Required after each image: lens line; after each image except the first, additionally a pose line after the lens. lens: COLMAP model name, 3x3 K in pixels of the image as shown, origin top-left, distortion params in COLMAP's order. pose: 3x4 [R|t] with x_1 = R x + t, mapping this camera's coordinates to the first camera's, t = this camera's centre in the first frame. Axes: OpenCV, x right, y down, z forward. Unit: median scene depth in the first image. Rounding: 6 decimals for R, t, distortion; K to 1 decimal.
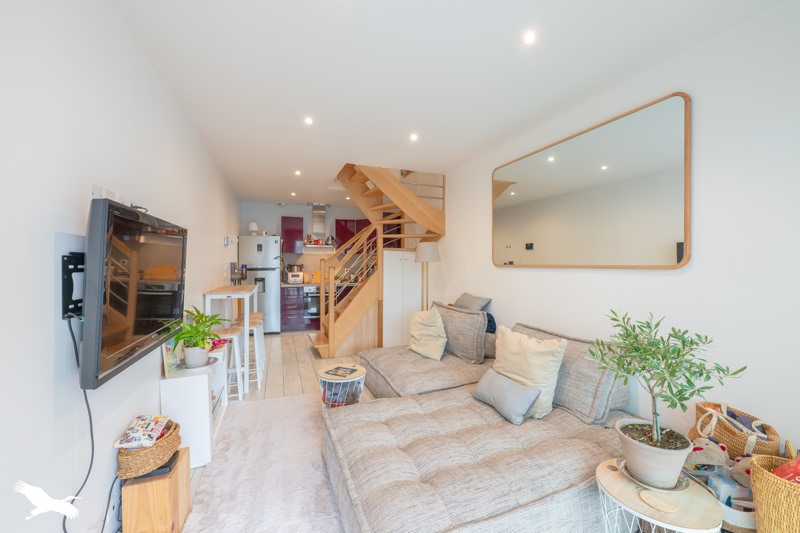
lens RADIAL K [[338.0, 0, 400.8], [0, 338.0, 266.7], [0, 0, 1]] dist [0.000396, 0.000043]
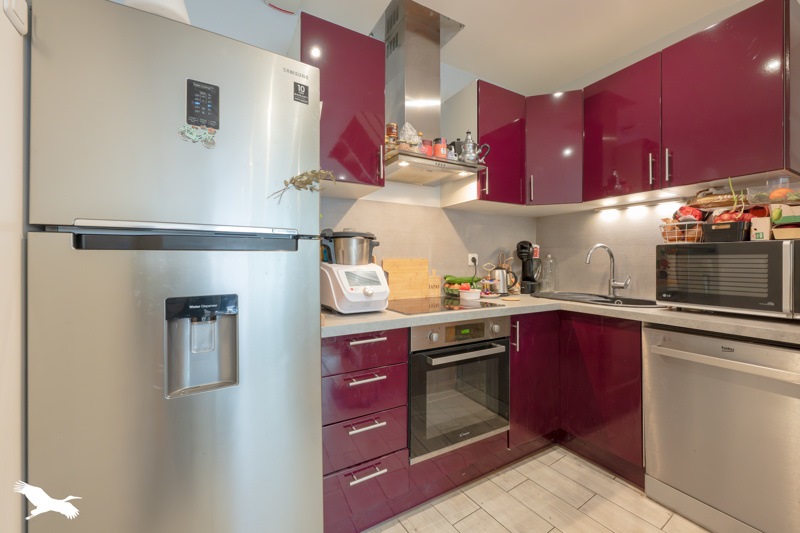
lens RADIAL K [[338.0, 0, 399.5], [0, 338.0, 262.8], [0, 0, 1]] dist [0.000396, 0.000043]
pose [[0.980206, -0.000808, 0.197979, -0.350933], [0.000120, 0.999994, 0.003486, 0.015292], [-0.197981, -0.003393, 0.980200, 0.810123]]
